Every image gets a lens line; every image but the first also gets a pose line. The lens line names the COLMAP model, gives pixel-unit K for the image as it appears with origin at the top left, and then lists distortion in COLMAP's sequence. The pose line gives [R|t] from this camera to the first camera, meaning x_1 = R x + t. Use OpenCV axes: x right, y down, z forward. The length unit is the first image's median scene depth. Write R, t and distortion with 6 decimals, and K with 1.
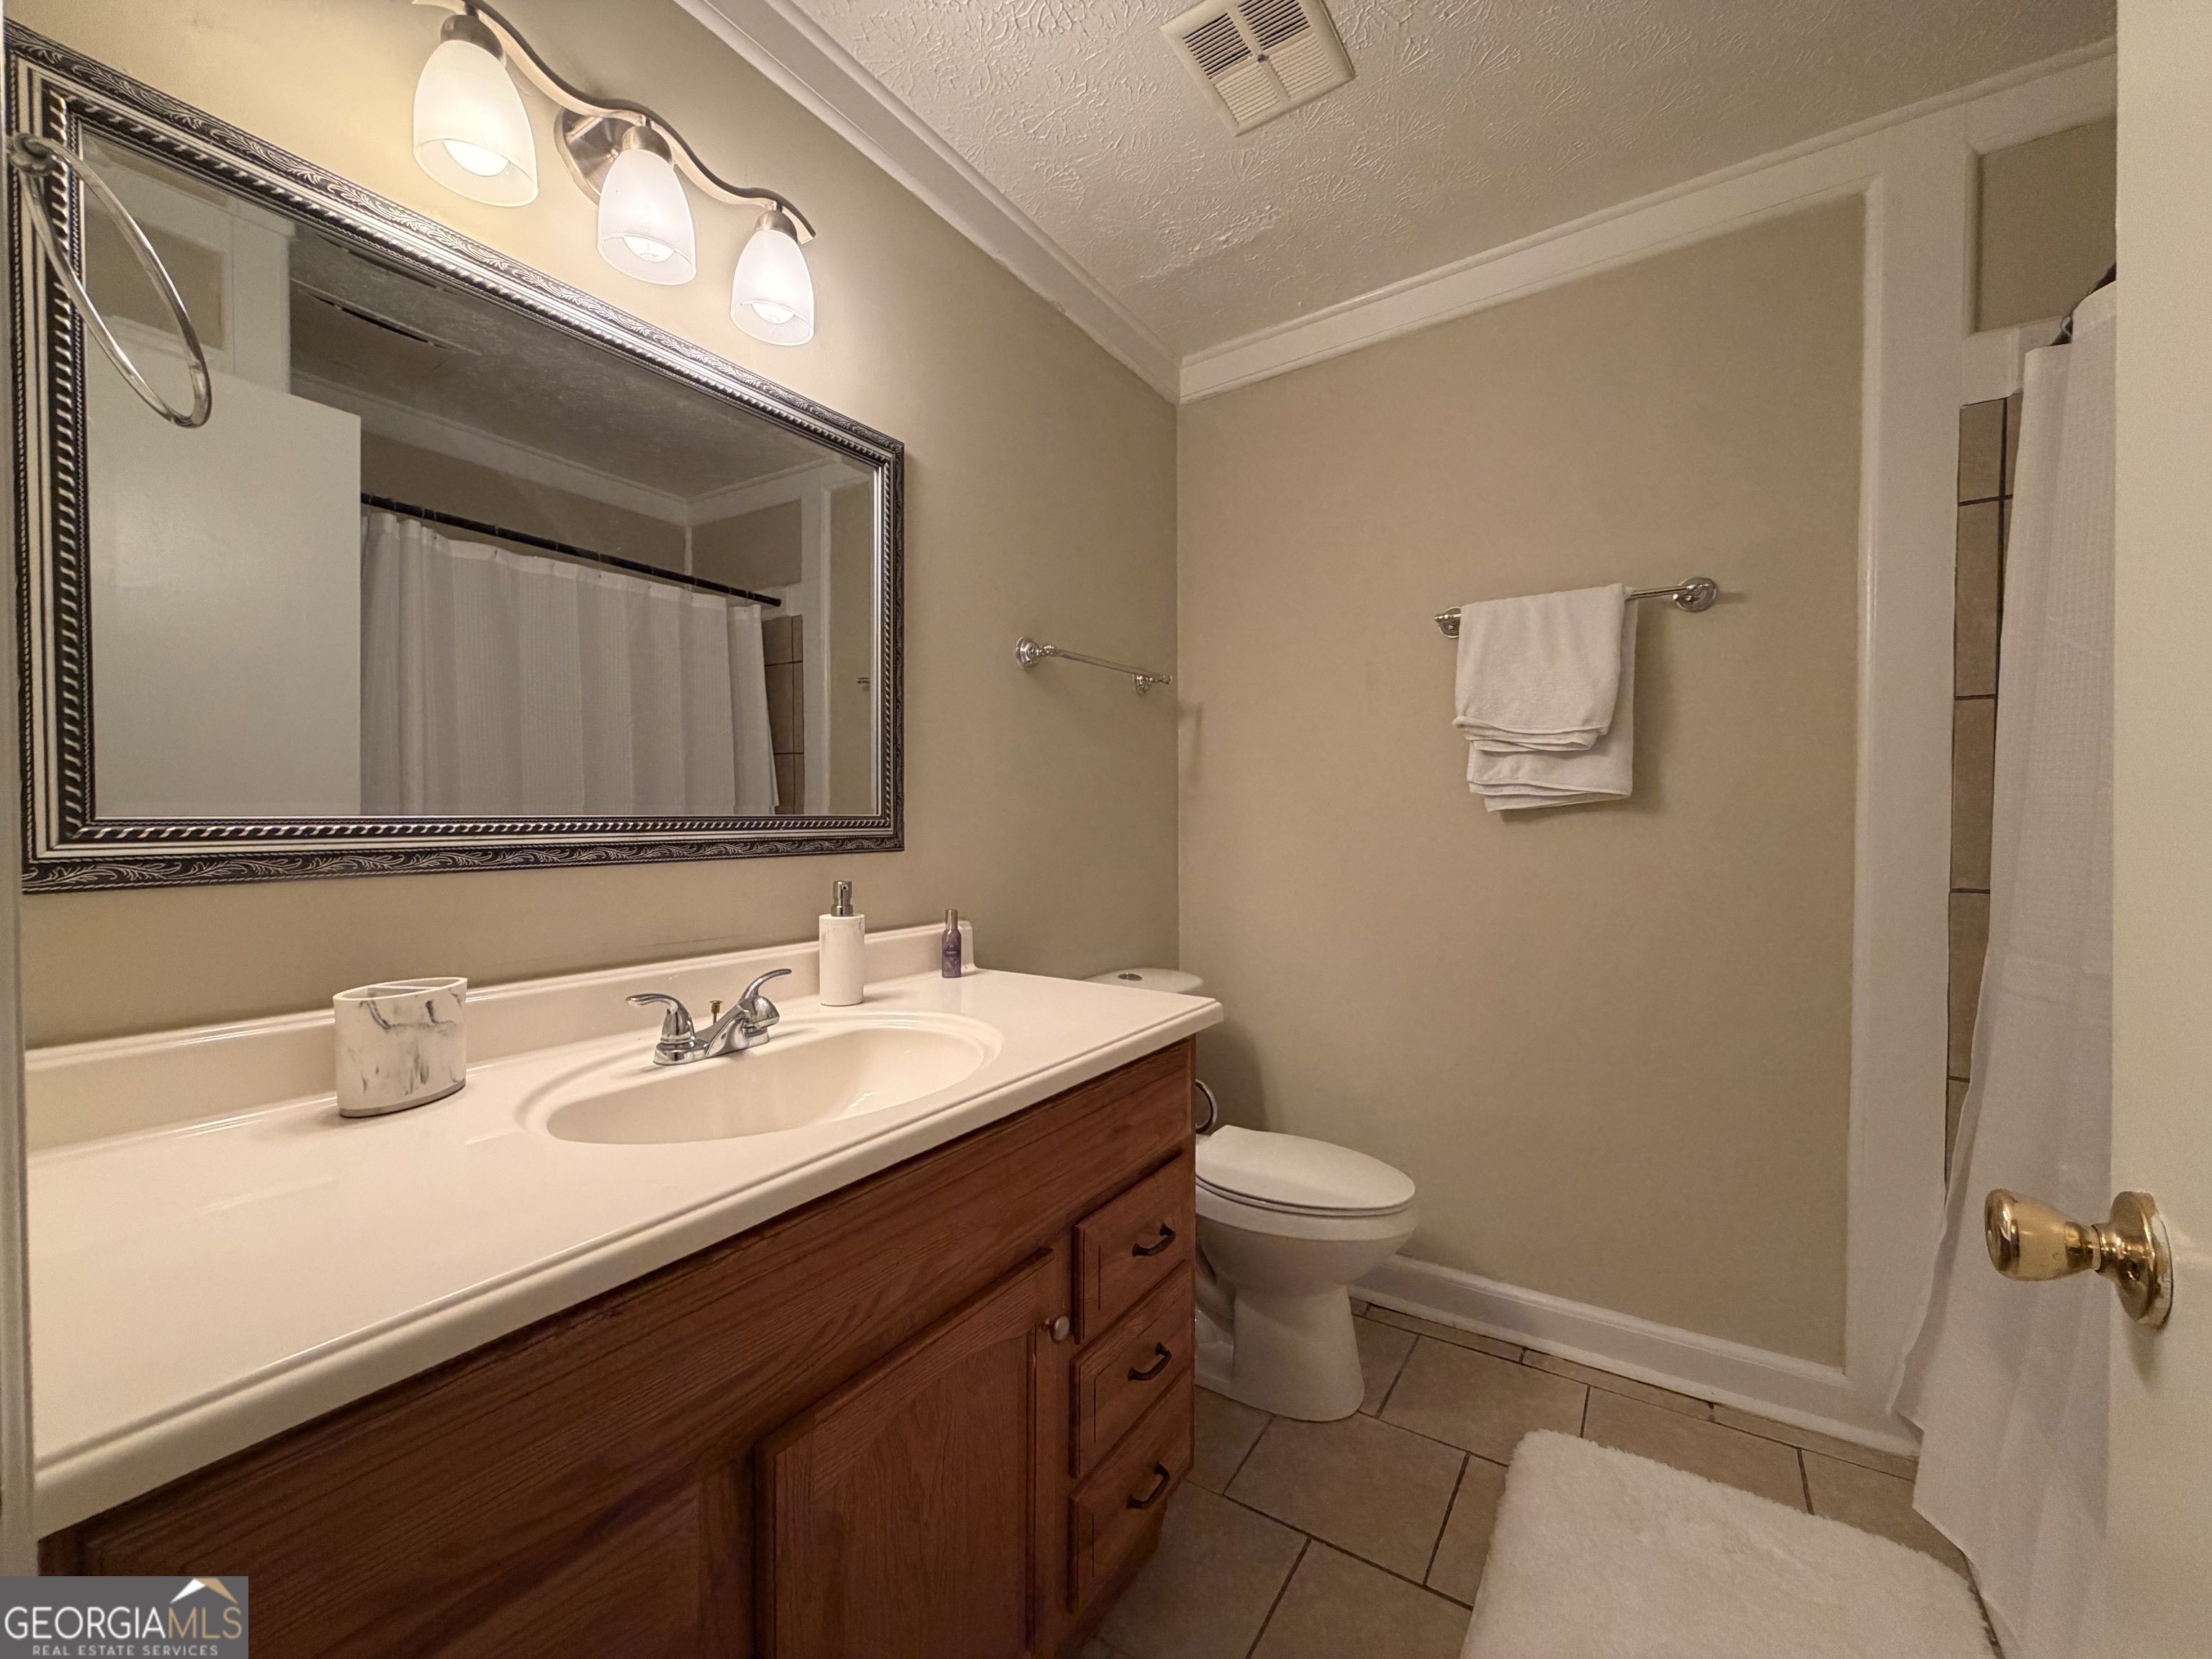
lens RADIAL K [[881.4, 0, 1103.3], [0, 881.4, 833.8], [0, 0, 1]] dist [-0.002927, 0.001231]
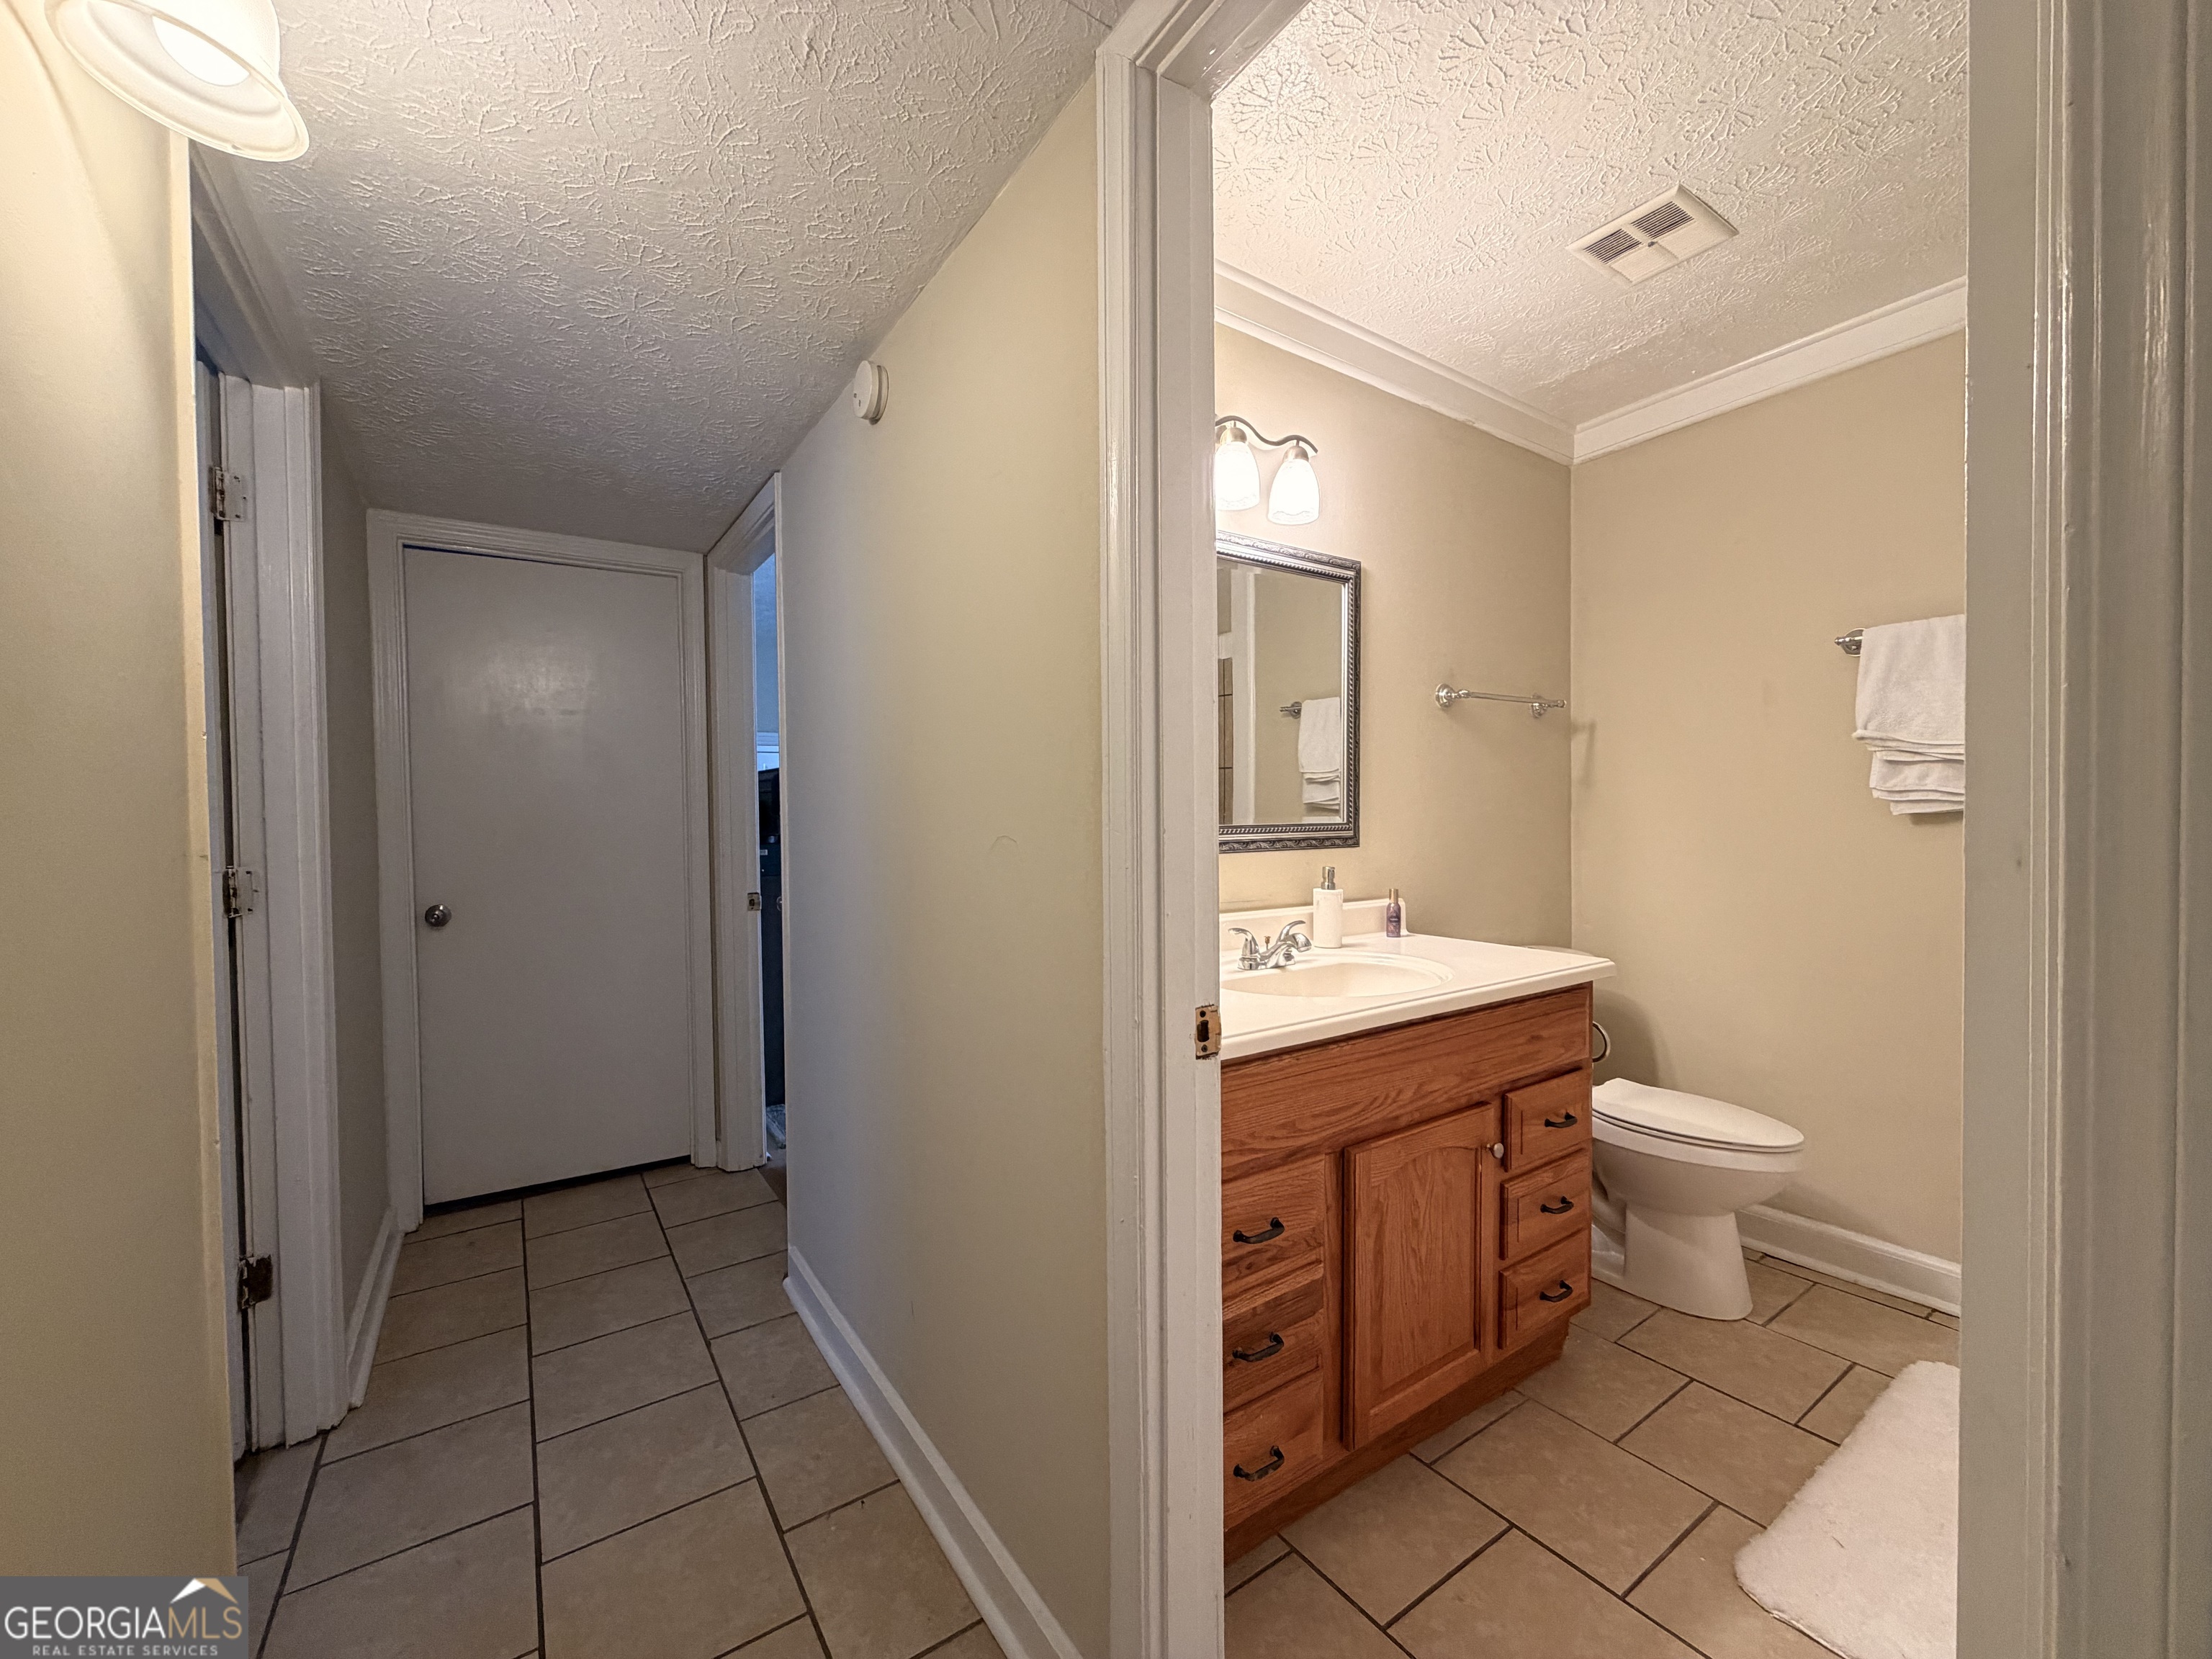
lens RADIAL K [[881.4, 0, 1102.9], [0, 881.4, 831.8], [0, 0, 1]] dist [-0.002927, 0.001231]
pose [[0.924499, 0.001709, -0.381180, -0.069096], [-0.000506, 0.999995, 0.003258, -0.009788], [0.381183, -0.002819, 0.924495, -0.491566]]
